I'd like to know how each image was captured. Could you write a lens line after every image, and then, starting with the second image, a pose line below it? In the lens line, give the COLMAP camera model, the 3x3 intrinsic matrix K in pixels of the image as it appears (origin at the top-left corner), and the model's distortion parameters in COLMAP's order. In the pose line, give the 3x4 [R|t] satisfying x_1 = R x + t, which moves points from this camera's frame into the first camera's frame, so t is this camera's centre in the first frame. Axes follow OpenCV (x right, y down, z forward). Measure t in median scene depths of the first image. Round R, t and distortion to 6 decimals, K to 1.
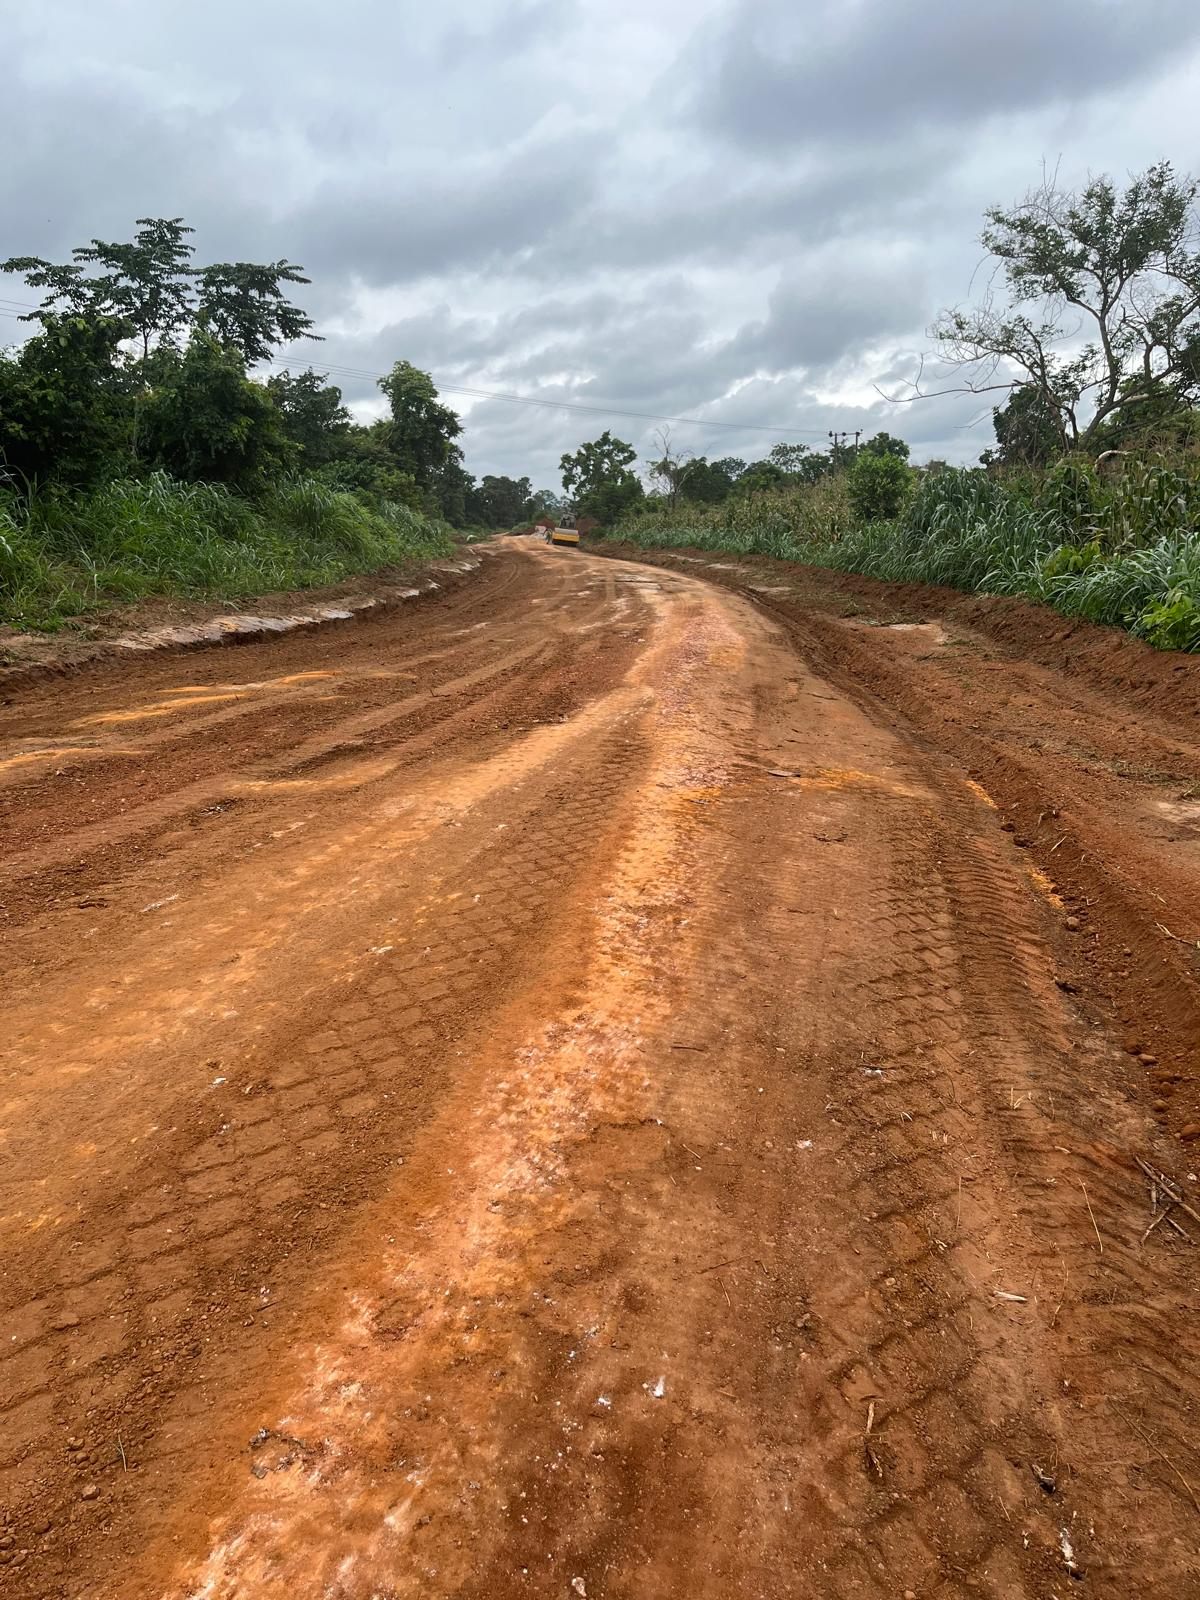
lens RADIAL K [[1172.9, 0, 589.6], [0, 1172.9, 821.9], [0, 0, 1]] dist [0.059986, -0.090342]
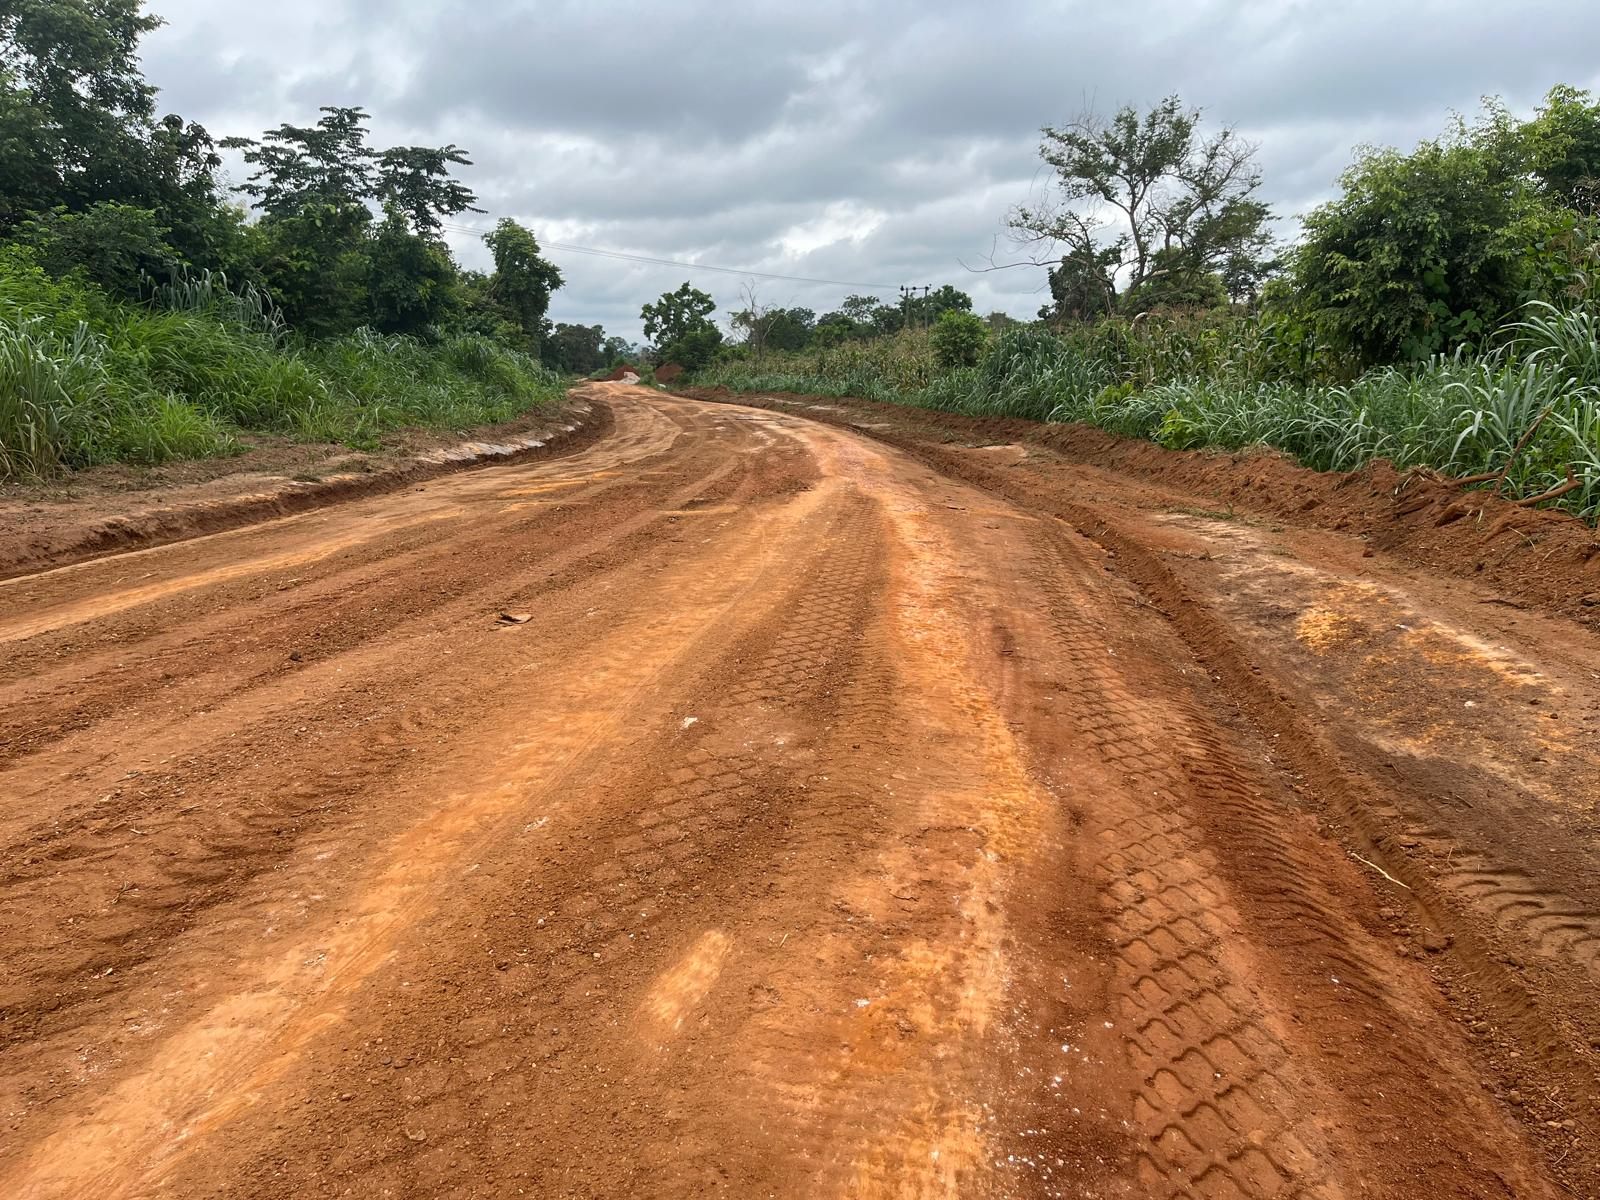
lens RADIAL K [[1172.9, 0, 800.0], [0, 1172.9, 600.0], [0, 0, 1]] dist [0.059986, -0.090342]
pose [[0.993494, -0.022427, 0.111657, -0.058241], [0.028583, 0.998140, -0.053839, 0.040513], [-0.110242, 0.056680, 0.992287, -0.156612]]
